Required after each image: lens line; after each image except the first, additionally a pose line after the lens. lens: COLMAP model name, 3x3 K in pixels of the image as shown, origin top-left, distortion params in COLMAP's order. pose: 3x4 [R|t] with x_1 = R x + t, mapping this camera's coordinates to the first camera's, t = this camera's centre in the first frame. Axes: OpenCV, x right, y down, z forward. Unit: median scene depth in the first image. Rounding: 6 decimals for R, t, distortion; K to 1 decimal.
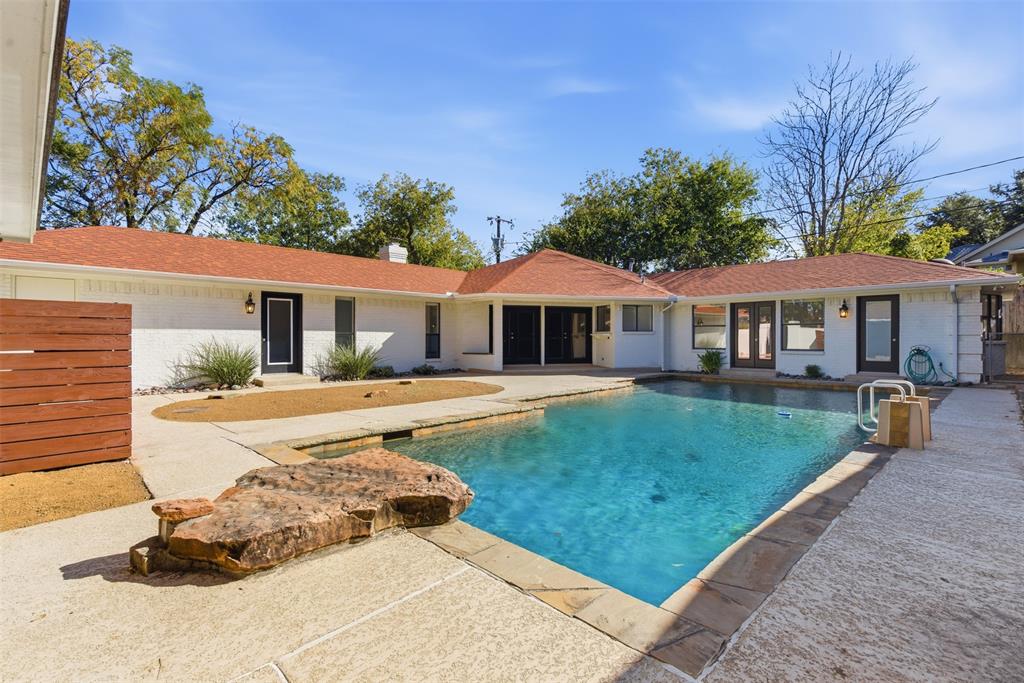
lens RADIAL K [[464.6, 0, 509.8], [0, 464.6, 337.2], [0, 0, 1]] dist [0.001877, -0.000232]
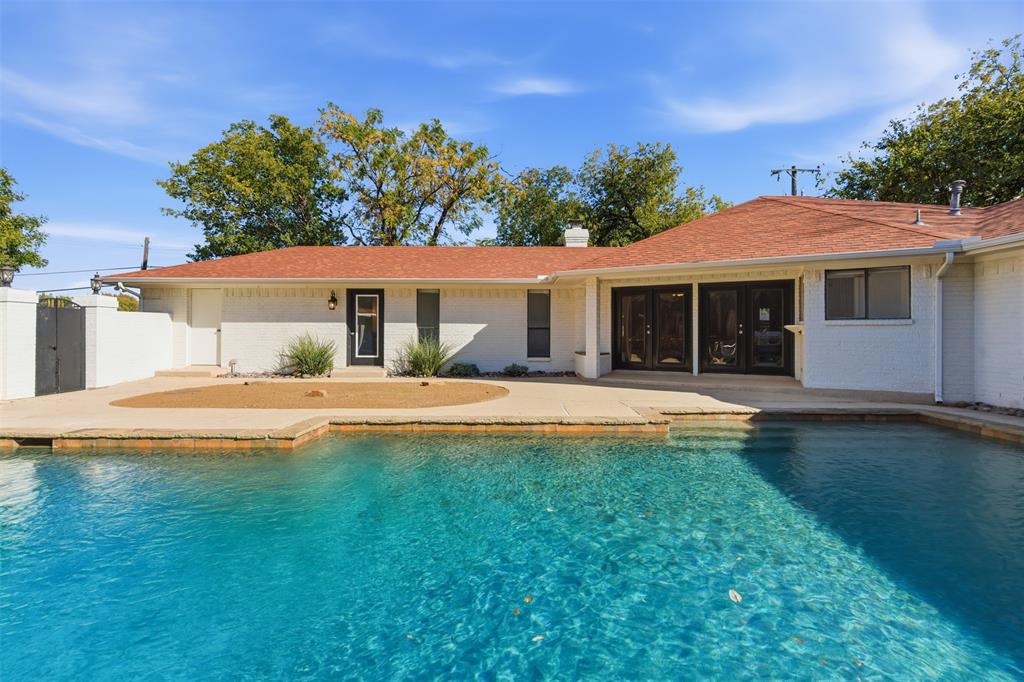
lens RADIAL K [[464.6, 0, 509.8], [0, 464.6, 336.7], [0, 0, 1]] dist [0.001877, -0.000232]
pose [[0.714548, 0.008323, -0.699537, 0.418563], [-0.002662, 0.999954, 0.009178, 0.001315], [0.699581, -0.004696, 0.714538, 0.418720]]
